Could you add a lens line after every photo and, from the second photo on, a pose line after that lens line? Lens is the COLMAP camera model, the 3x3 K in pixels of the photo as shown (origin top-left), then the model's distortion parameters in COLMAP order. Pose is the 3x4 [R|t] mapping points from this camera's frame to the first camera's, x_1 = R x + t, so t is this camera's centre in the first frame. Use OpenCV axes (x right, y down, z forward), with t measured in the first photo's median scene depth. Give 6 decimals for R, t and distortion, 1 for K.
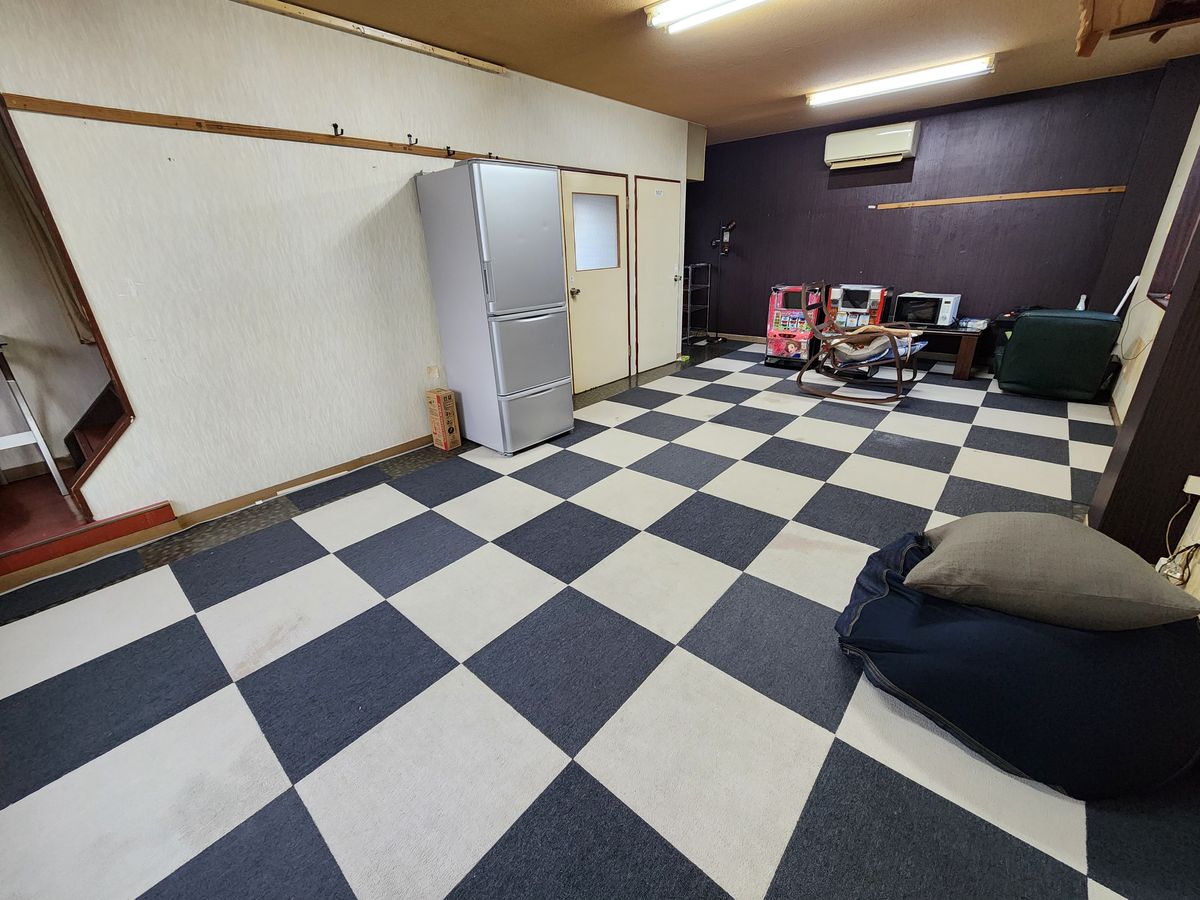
lens RADIAL K [[488.2, 0, 599.1], [0, 488.2, 446.0], [0, 0, 1]] dist [-0.000547, -0.000935]
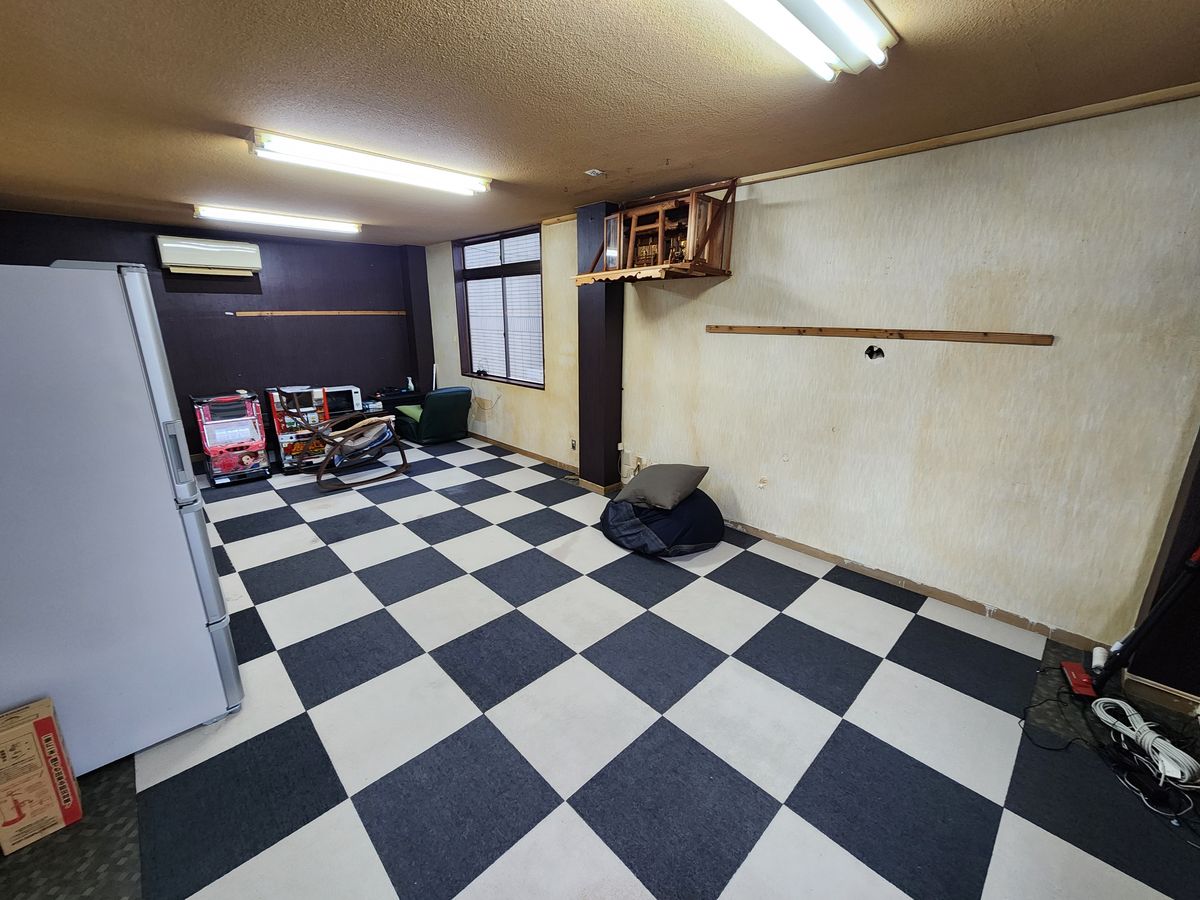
lens RADIAL K [[488.2, 0, 597.8], [0, 488.2, 448.5], [0, 0, 1]] dist [-0.000547, -0.000935]
pose [[0.088737, -0.231404, 0.968802, -0.534532], [0.371929, 0.909986, 0.183288, -0.179418], [-0.924010, 0.344062, 0.166815, 0.292737]]
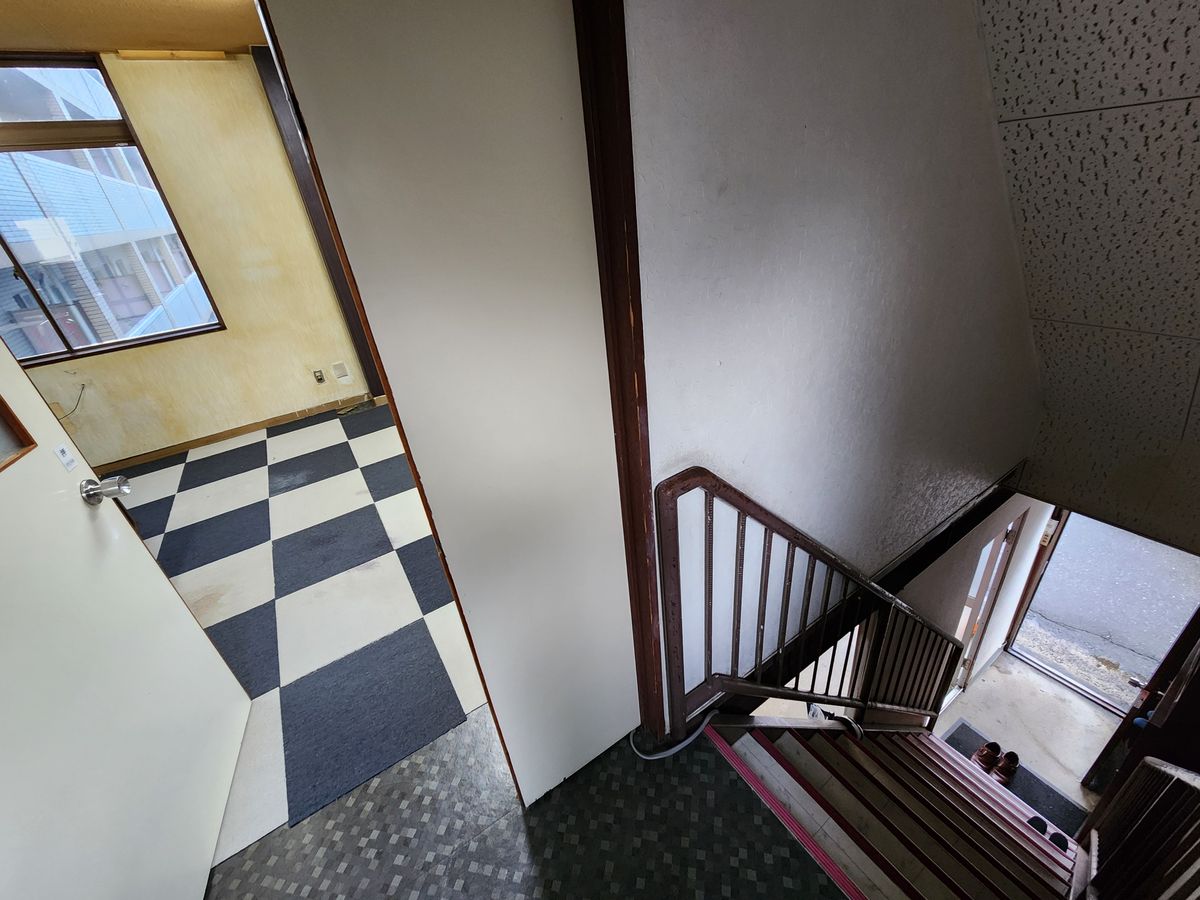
lens RADIAL K [[488.2, 0, 601.4], [0, 488.2, 449.0], [0, 0, 1]] dist [-0.000547, -0.000935]
pose [[-0.952791, -0.015246, 0.303245, -0.206576], [0.226528, 0.629331, 0.743390, -0.499511], [-0.202175, 0.776988, -0.596167, 1.129197]]
